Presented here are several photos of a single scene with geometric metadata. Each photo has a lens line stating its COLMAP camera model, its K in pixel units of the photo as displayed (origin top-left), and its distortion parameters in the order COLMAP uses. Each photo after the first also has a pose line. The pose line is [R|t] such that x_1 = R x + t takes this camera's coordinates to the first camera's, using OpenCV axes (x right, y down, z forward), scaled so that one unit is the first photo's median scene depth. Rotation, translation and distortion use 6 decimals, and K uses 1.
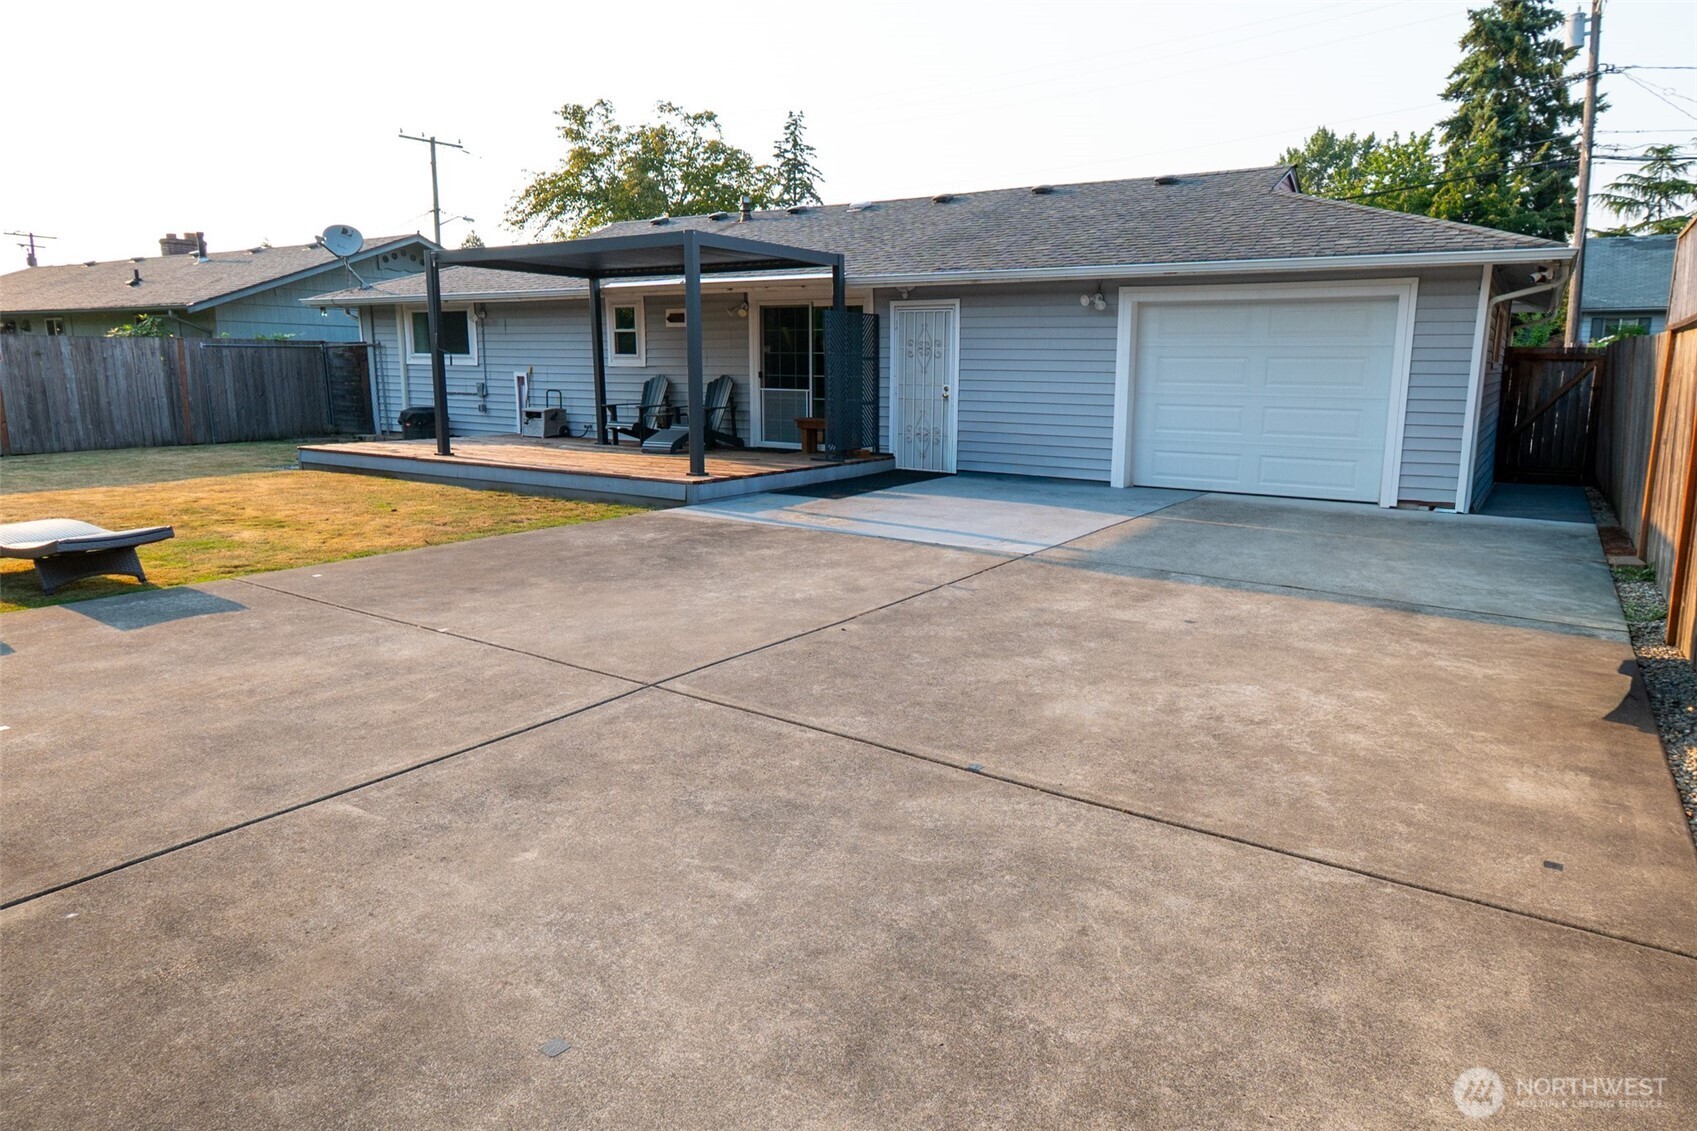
lens RADIAL K [[1022.3, 0, 848.5], [0, 1022.3, 565.5], [0, 0, 1]] dist [0.002756, -0.000447]
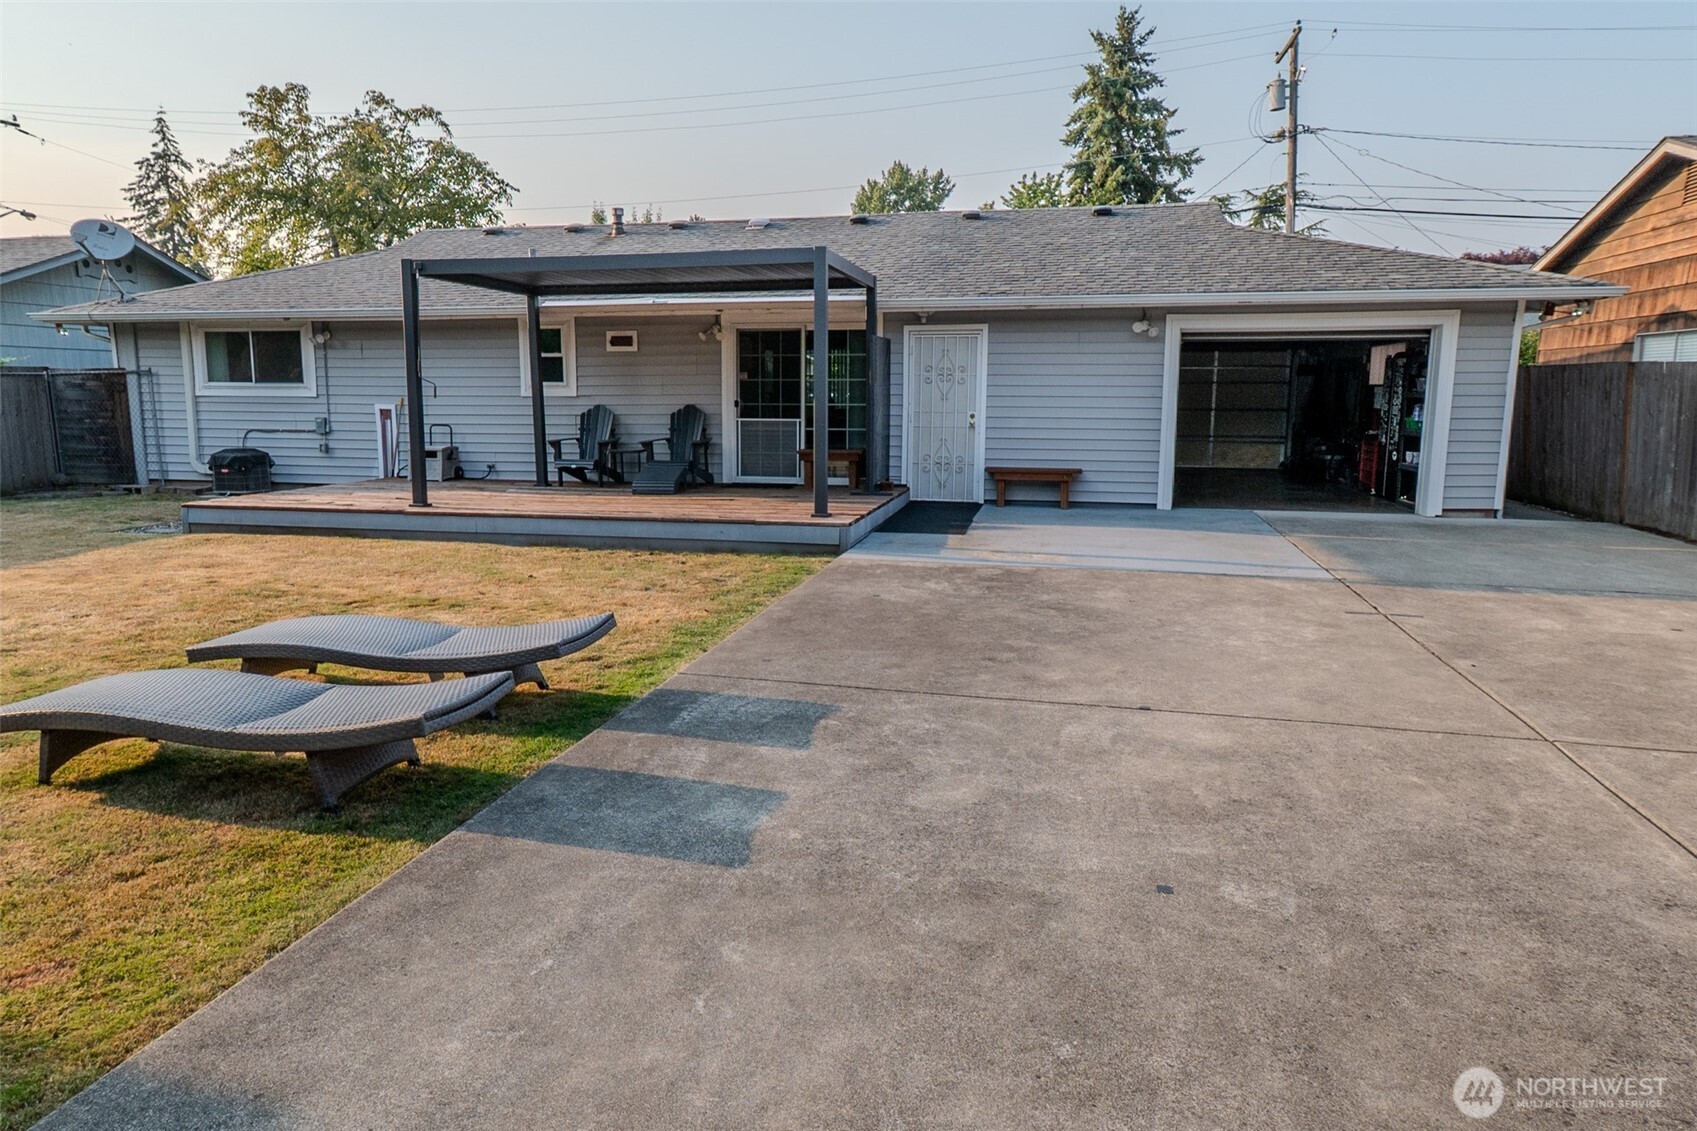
lens RADIAL K [[1062.9, 0, 848.5], [0, 1062.9, 565.5], [0, 0, 1]] dist [0.007786, 0.002058]
pose [[0.948387, -0.060810, 0.311230, -0.281350], [0.069780, 0.997404, -0.017756, -0.017826], [-0.309343, 0.038557, 0.950169, 0.069121]]
